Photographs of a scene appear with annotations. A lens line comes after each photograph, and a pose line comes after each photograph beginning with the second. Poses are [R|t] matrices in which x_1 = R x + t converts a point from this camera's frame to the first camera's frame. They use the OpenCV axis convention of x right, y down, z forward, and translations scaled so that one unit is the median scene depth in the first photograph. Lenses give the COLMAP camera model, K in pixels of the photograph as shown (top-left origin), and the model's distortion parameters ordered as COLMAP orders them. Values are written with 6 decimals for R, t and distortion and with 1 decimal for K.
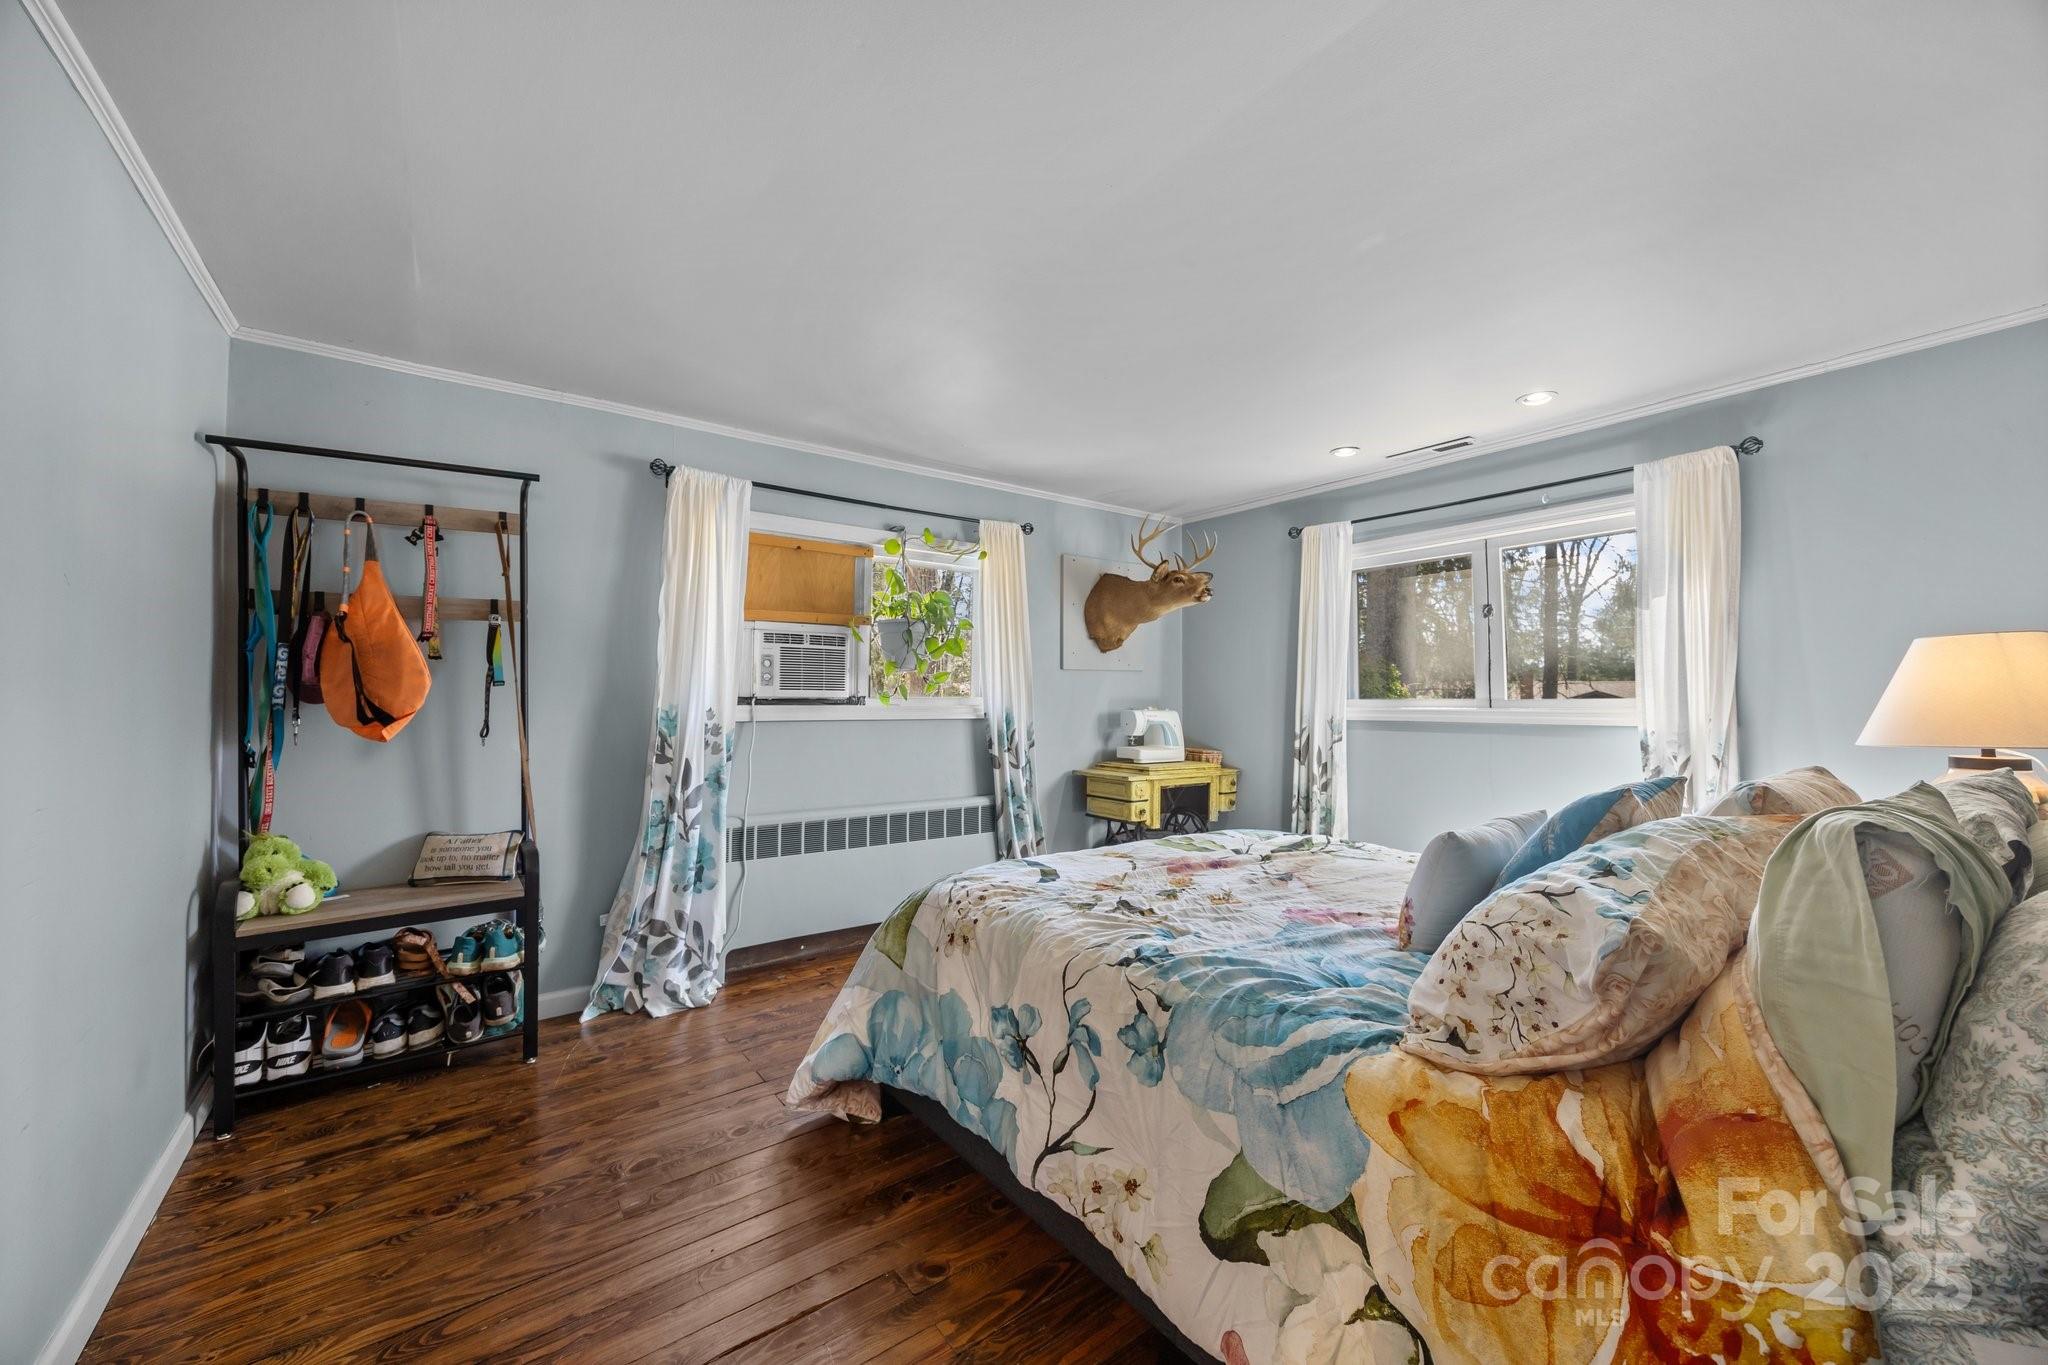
lens RADIAL K [[789.0, 0, 1024.8], [0, 789.0, 675.7], [0, 0, 1]] dist [0.001568, 0.000036]
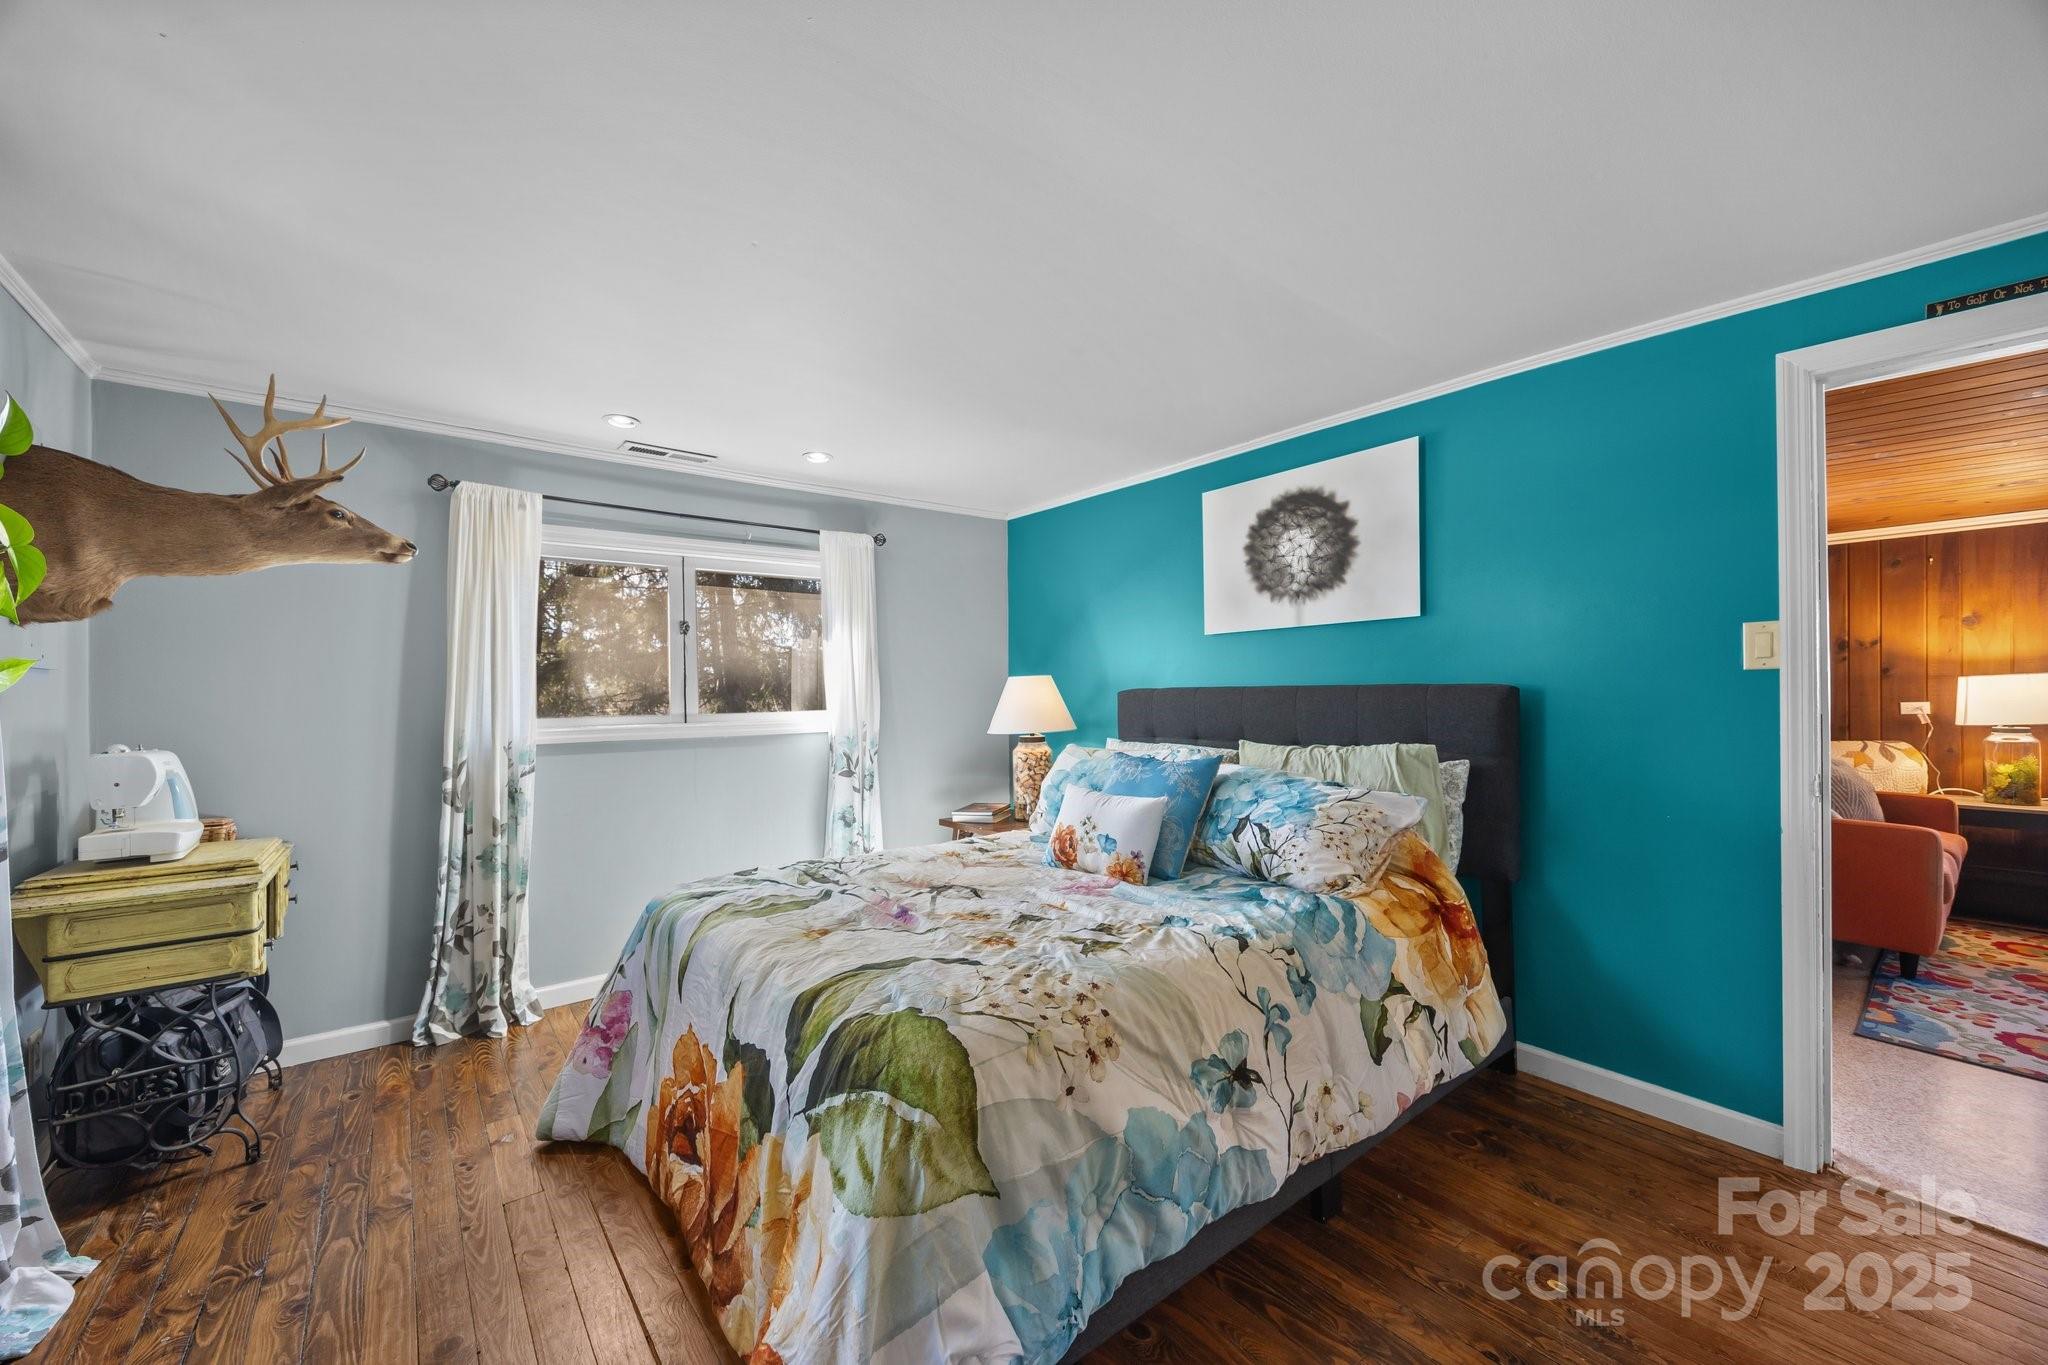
lens RADIAL K [[789.0, 0, 1021.1], [0, 789.0, 696.1], [0, 0, 1]] dist [0.001568, 0.000036]
pose [[-0.024104, 0.006459, 0.999689, -0.453945], [-0.010424, 0.999923, -0.006712, 0.008911], [-0.999655, -0.010583, -0.024035, 0.613898]]
